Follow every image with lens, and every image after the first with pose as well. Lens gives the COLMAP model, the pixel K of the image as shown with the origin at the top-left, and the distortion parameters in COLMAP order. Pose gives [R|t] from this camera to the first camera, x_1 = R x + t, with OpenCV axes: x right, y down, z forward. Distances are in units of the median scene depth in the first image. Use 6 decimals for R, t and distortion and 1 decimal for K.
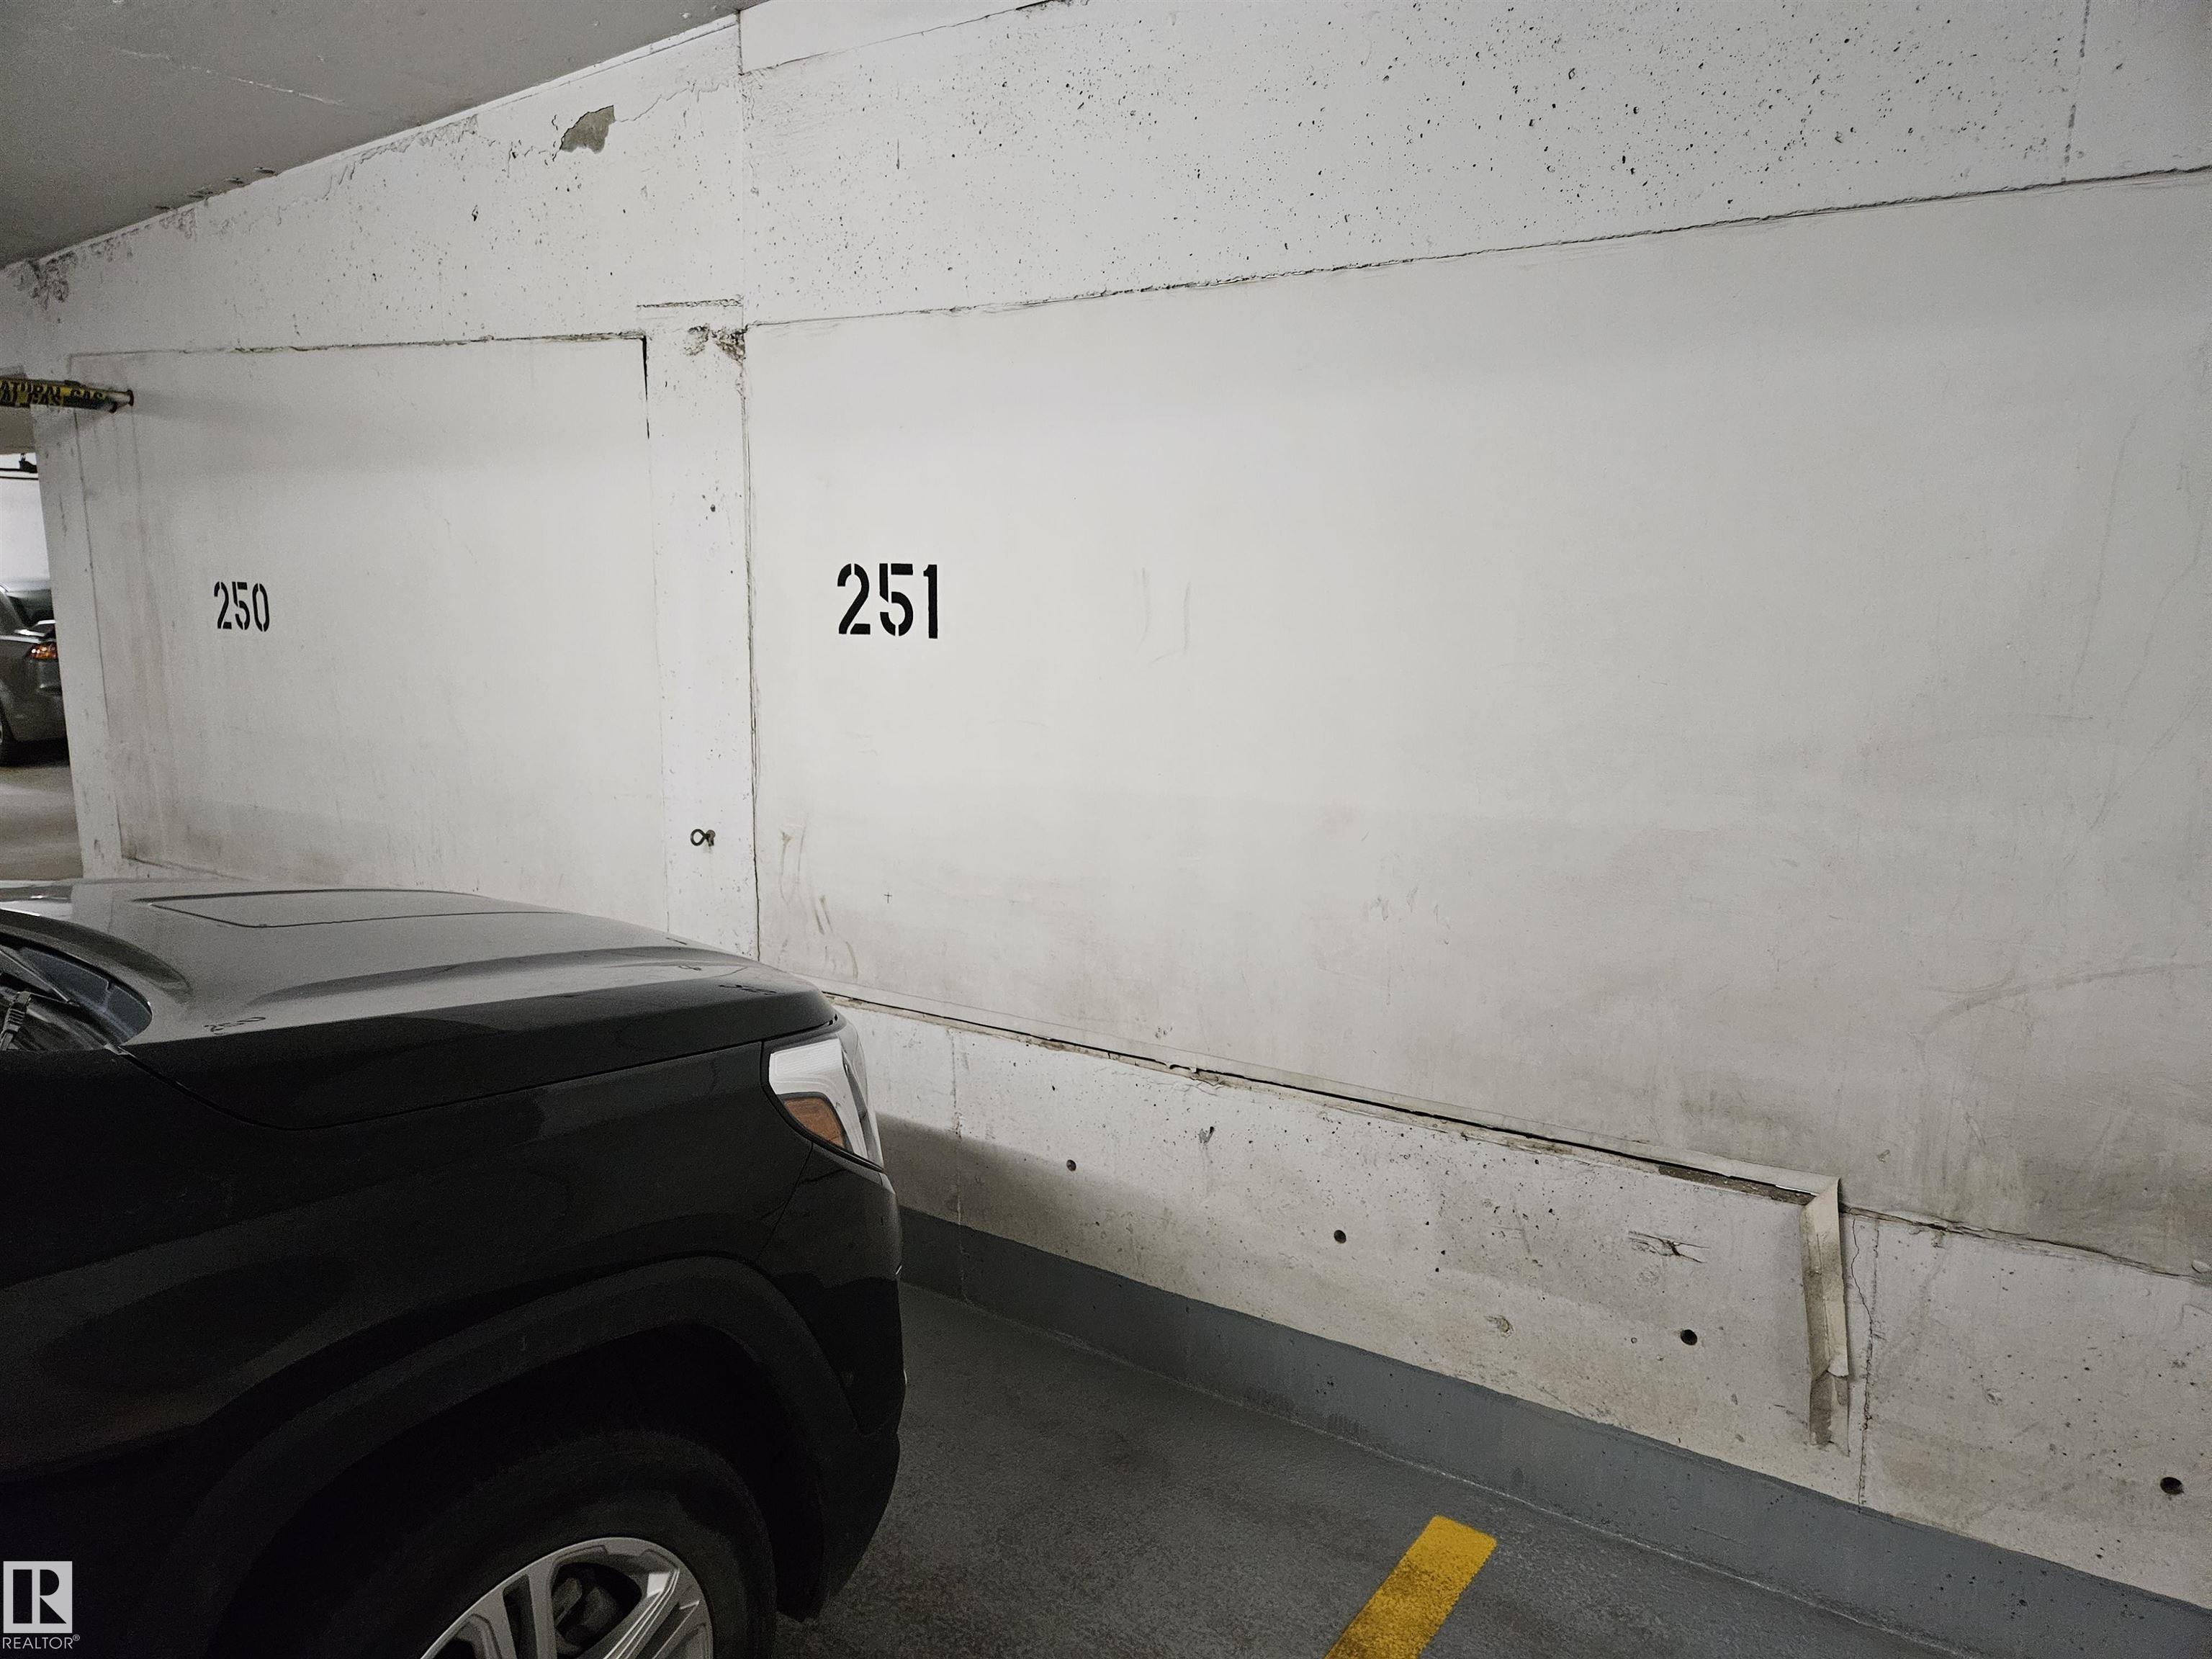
lens RADIAL K [[1562.2, 0, 1103.9], [0, 1562.2, 828.5], [0, 0, 1]] dist [0.034004, -0.013955]
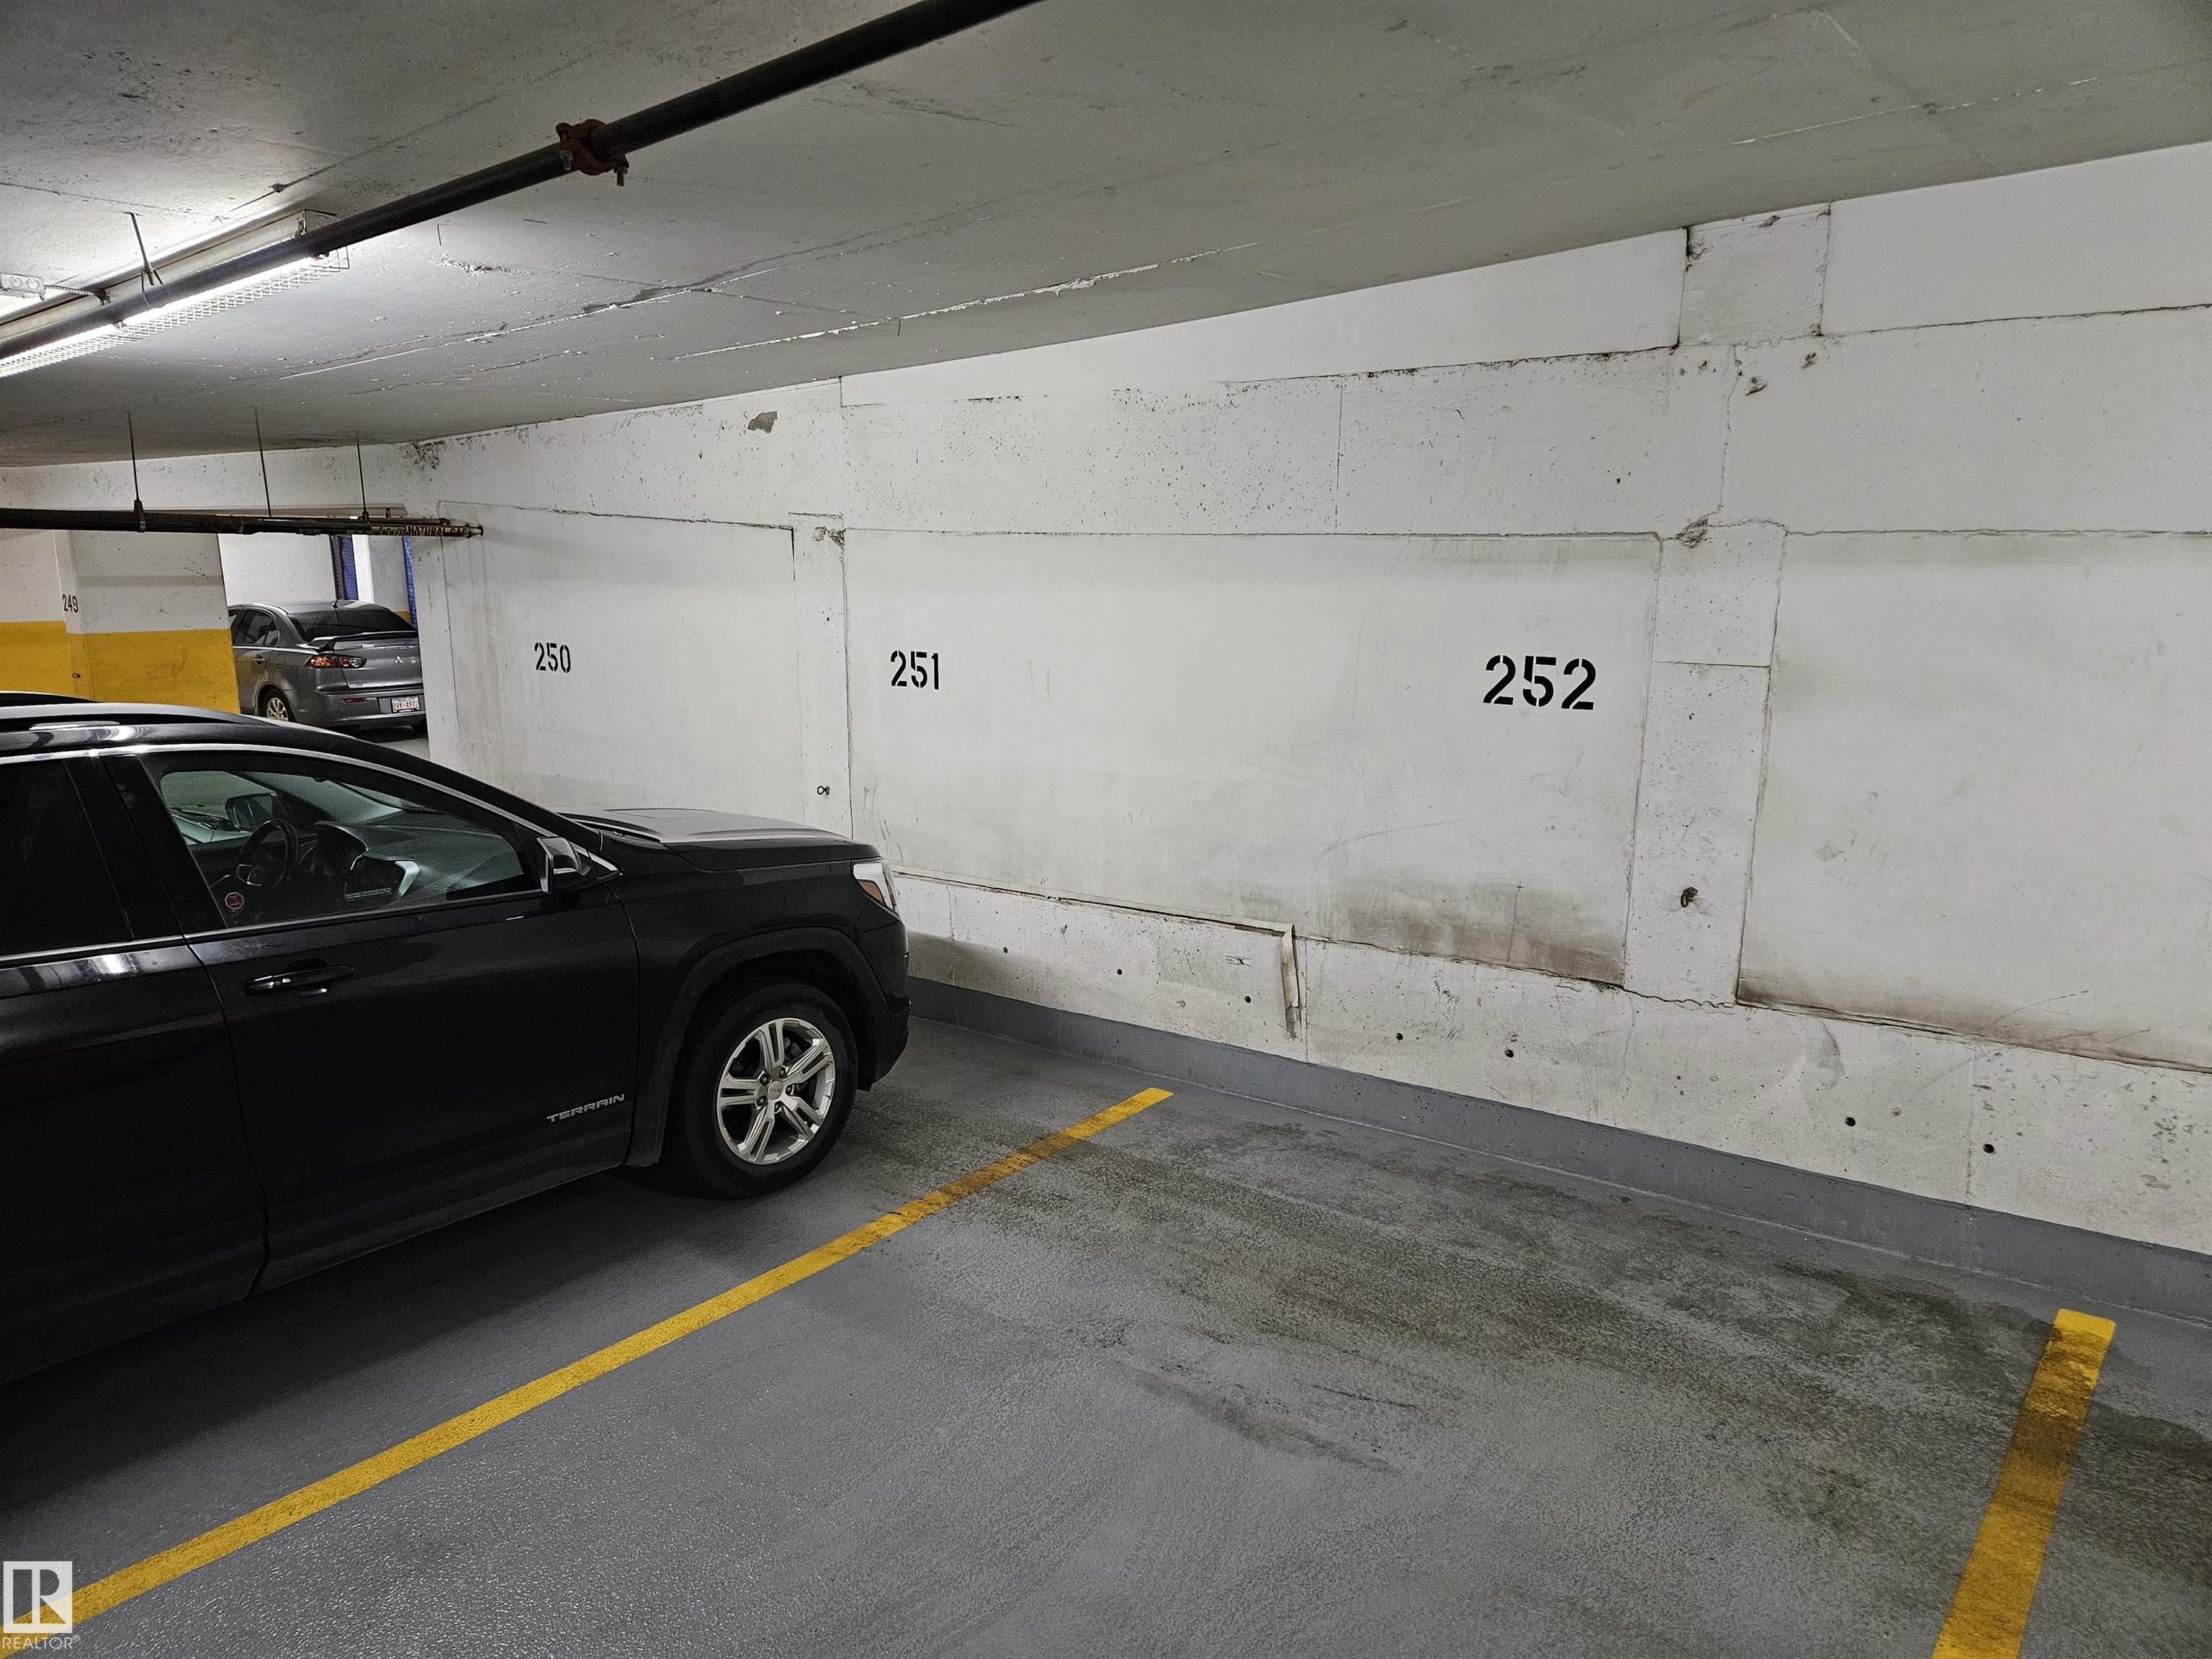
lens RADIAL K [[1562.2, 0, 1108.2], [0, 1562.2, 830.5], [0, 0, 1]] dist [0.034004, -0.013955]
pose [[0.998159, -0.000964, -0.060649, 0.243144], [0.002100, 0.999823, 0.018679, 0.023986], [0.060620, -0.018772, 0.997984, -1.042370]]
